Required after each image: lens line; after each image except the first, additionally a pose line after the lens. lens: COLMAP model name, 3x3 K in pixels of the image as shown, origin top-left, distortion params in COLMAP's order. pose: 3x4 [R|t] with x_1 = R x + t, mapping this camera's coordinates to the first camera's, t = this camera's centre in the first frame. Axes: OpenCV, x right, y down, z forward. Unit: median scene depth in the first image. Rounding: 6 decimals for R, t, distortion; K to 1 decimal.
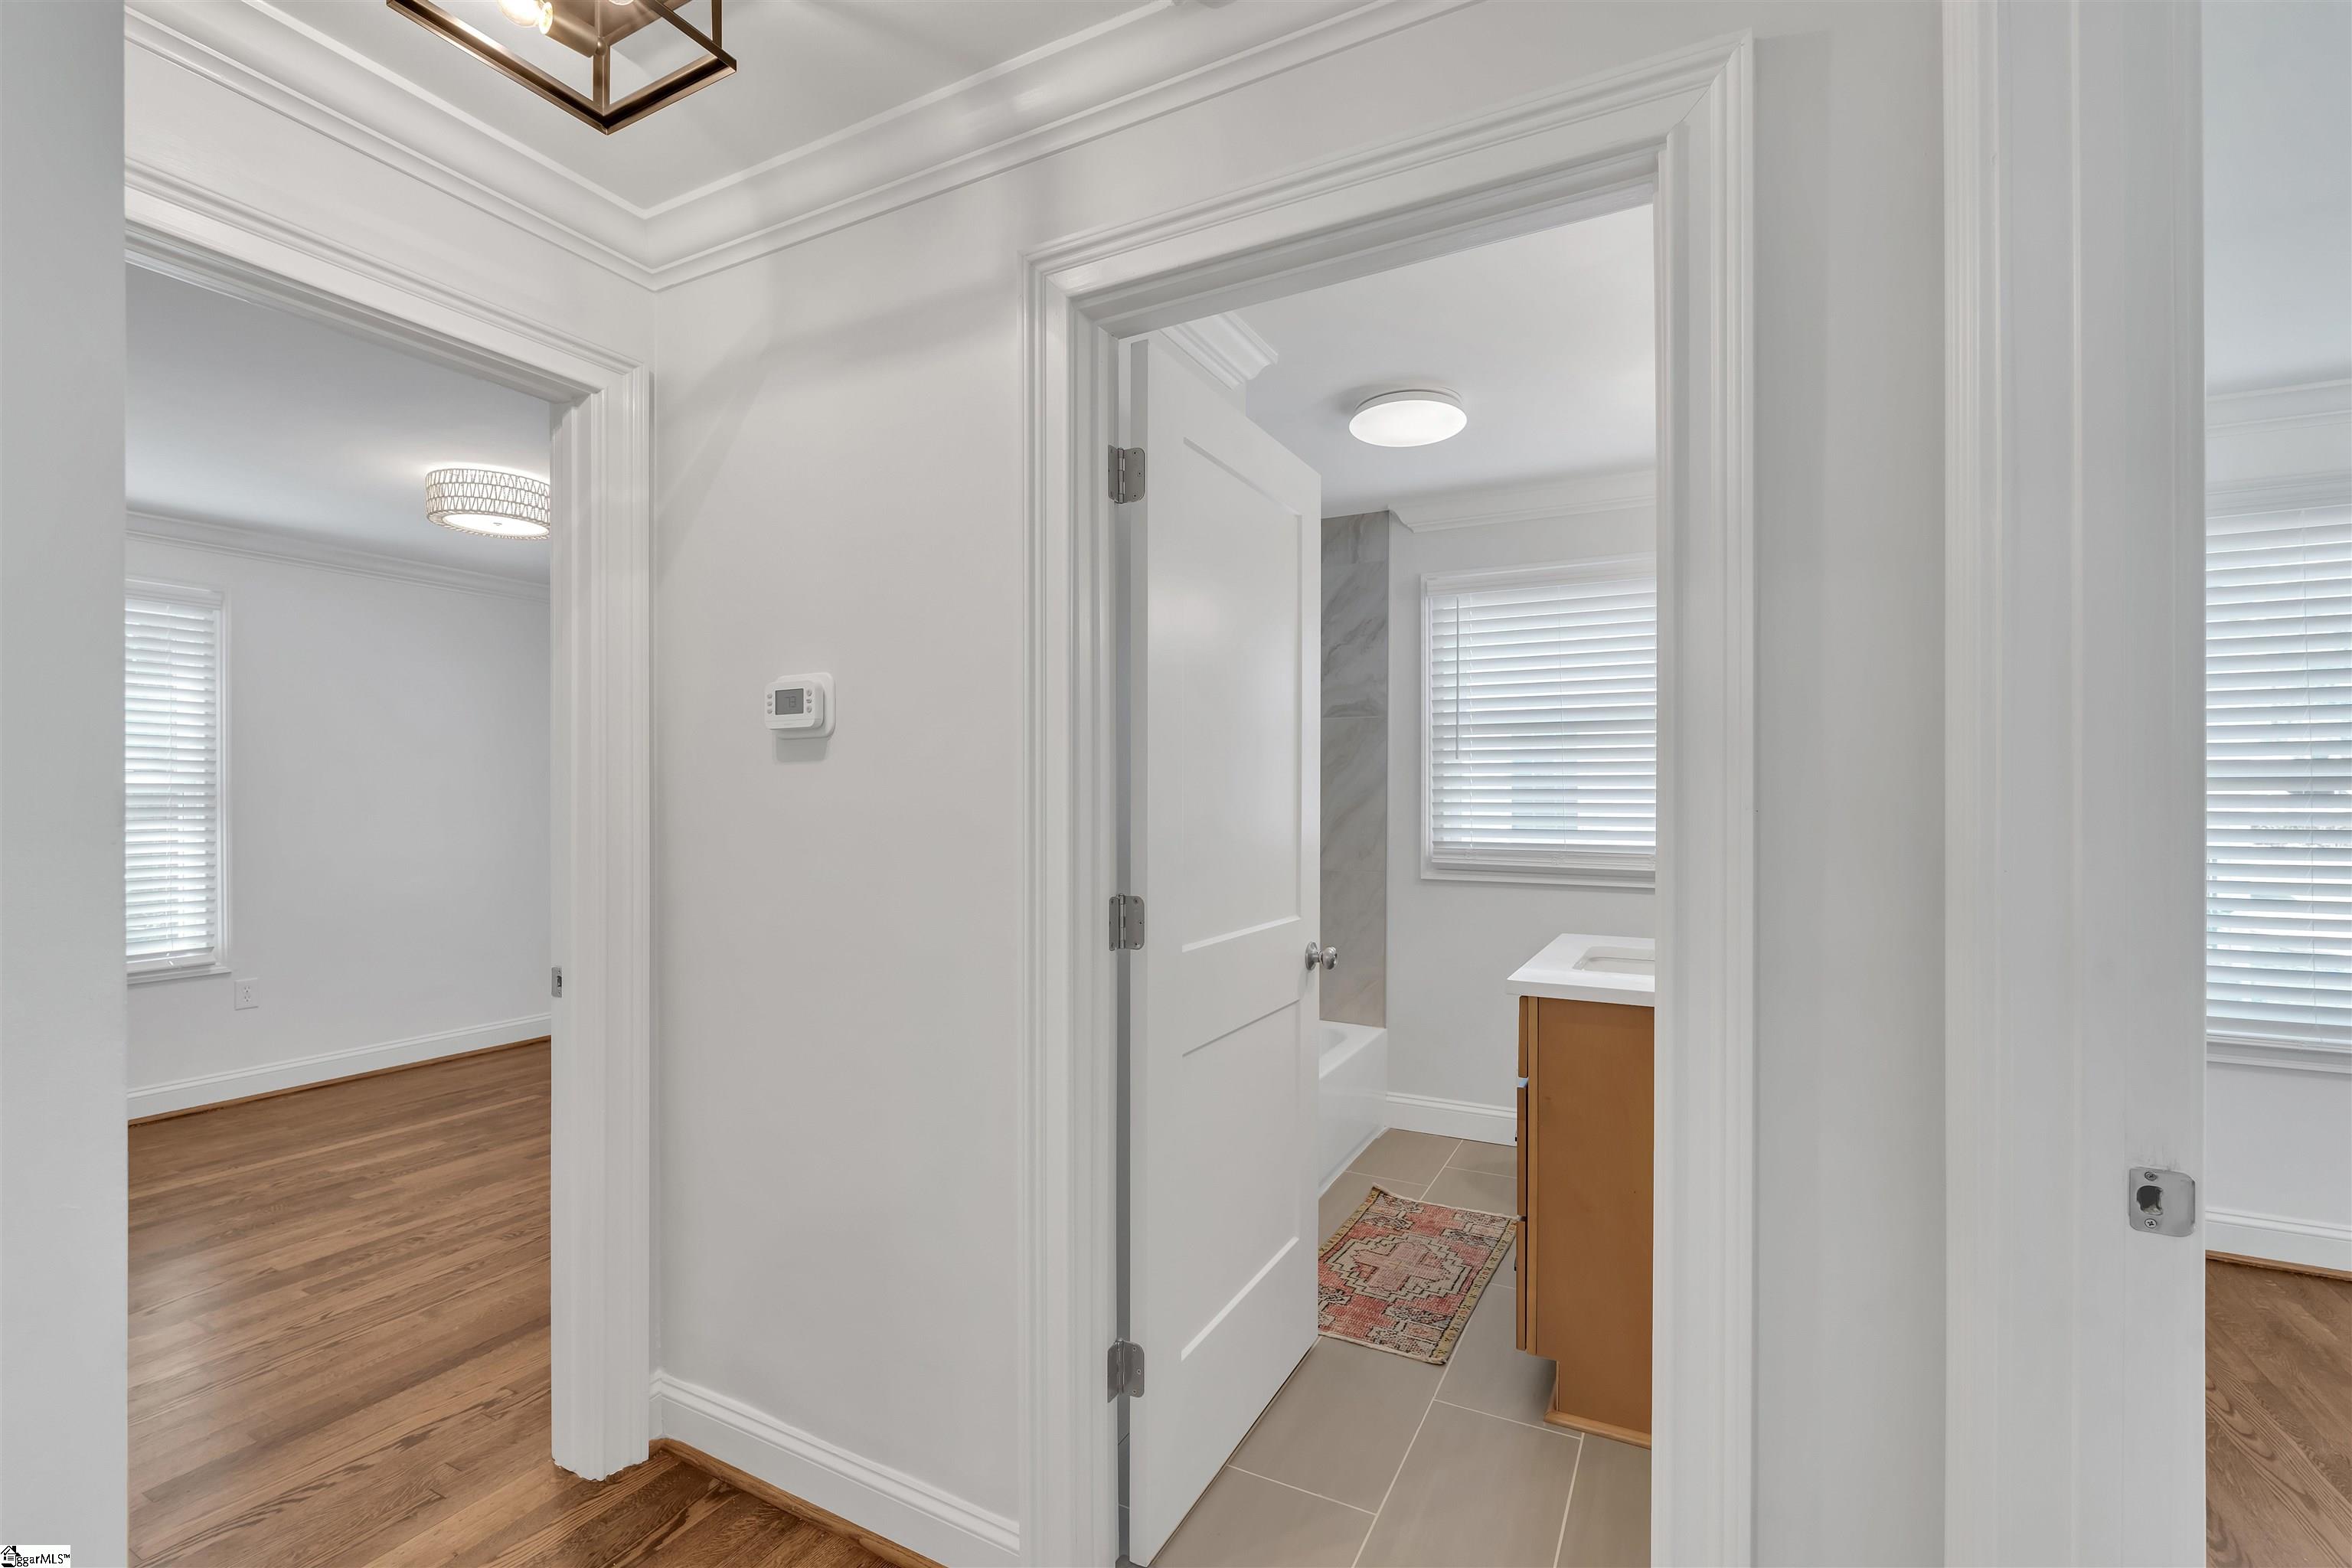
lens RADIAL K [[1023.0, 0, 1173.2], [0, 1023.0, 807.4], [0, 0, 1]] dist [-0.002443, -0.000443]
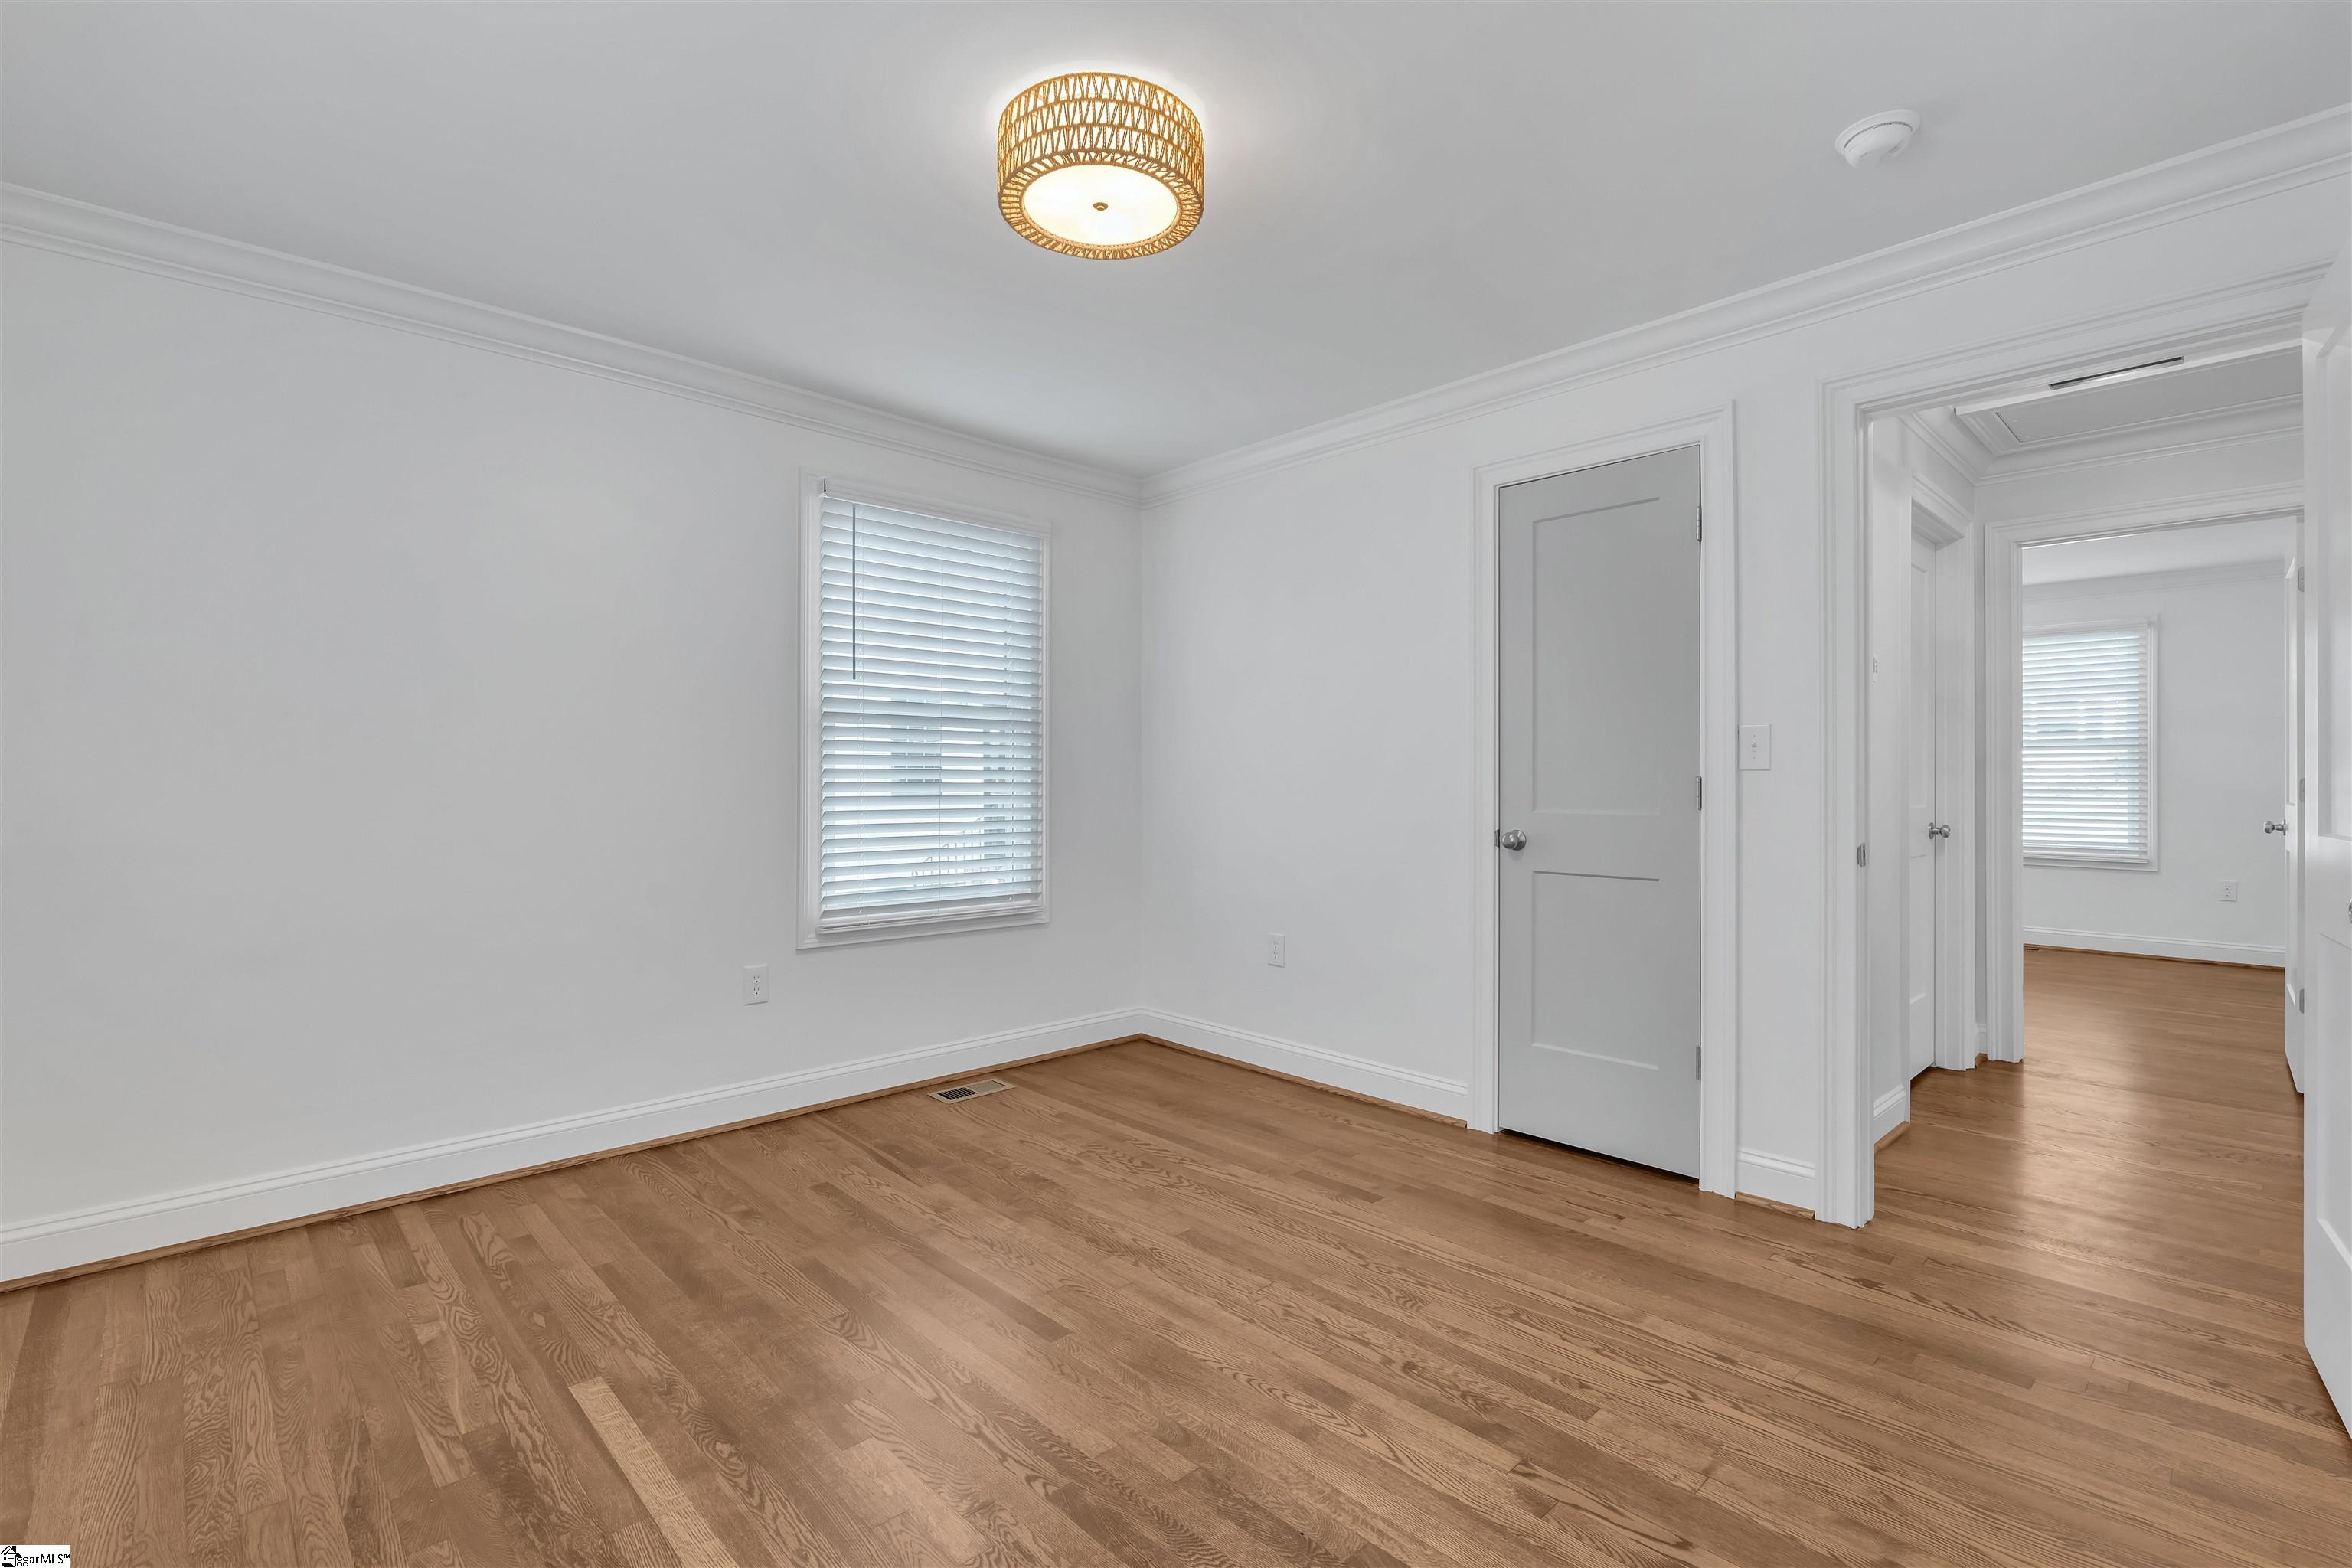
lens RADIAL K [[1093.4, 0, 1174.4], [0, 1093.4, 797.0], [0, 0, 1]] dist [-0.004781, -0.000672]
pose [[0.314922, -0.019580, 0.948916, -1.421965], [0.009182, 0.999803, 0.017583, 0.047386], [-0.949073, 0.003176, 0.315040, 0.912759]]
